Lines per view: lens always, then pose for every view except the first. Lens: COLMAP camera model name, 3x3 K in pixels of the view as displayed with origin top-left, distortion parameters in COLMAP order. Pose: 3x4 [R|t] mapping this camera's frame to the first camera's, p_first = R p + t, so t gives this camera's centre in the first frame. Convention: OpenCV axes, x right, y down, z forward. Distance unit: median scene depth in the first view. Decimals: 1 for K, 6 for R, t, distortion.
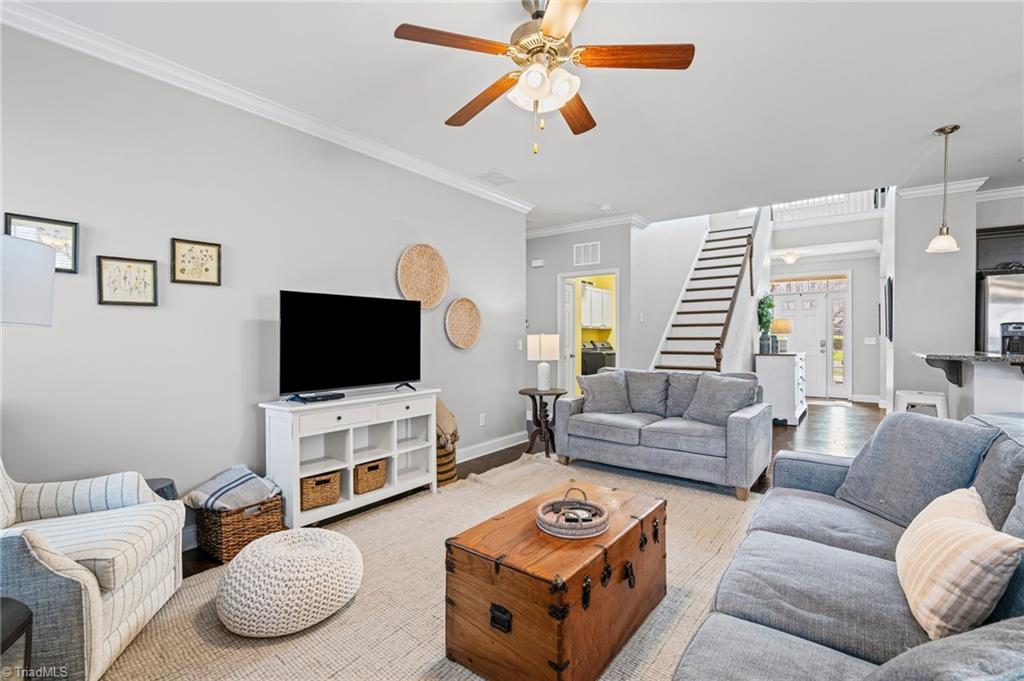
lens RADIAL K [[424.6, 0, 516.5], [0, 424.6, 338.7], [0, 0, 1]] dist [-0.000718, 0.000046]
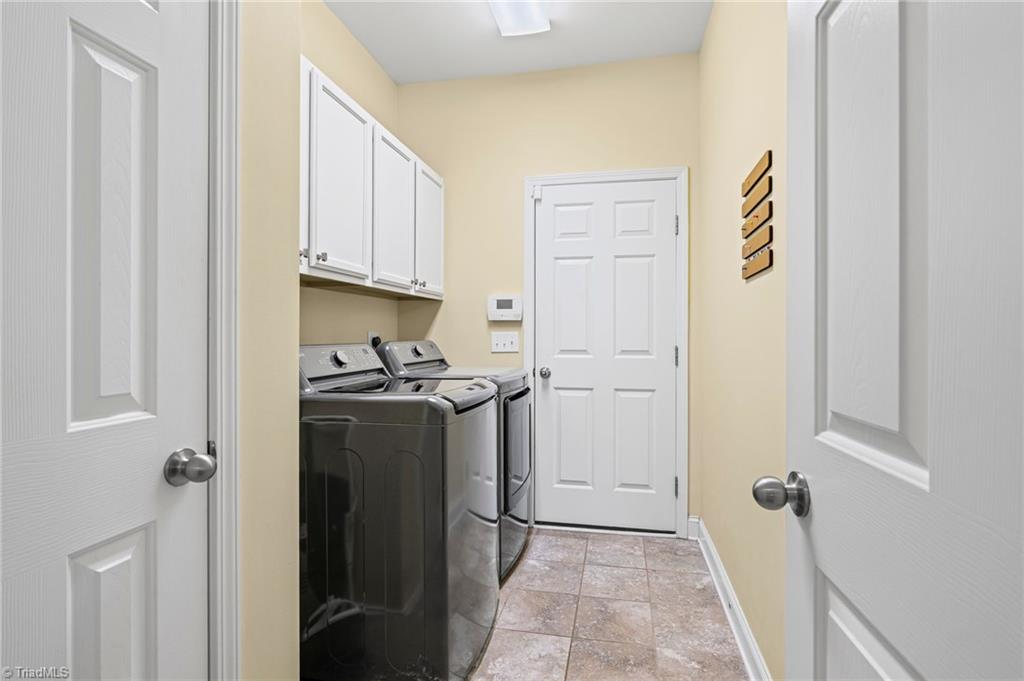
lens RADIAL K [[478.4, 0, 512.3], [0, 478.4, 332.2], [0, 0, 1]] dist [0.000822, 0.000387]
pose [[0.904050, 0.001961, 0.427422, 0.124401], [0.000144, 0.999988, -0.004893, 0.003196], [-0.427427, 0.004485, 0.904039, 0.679611]]
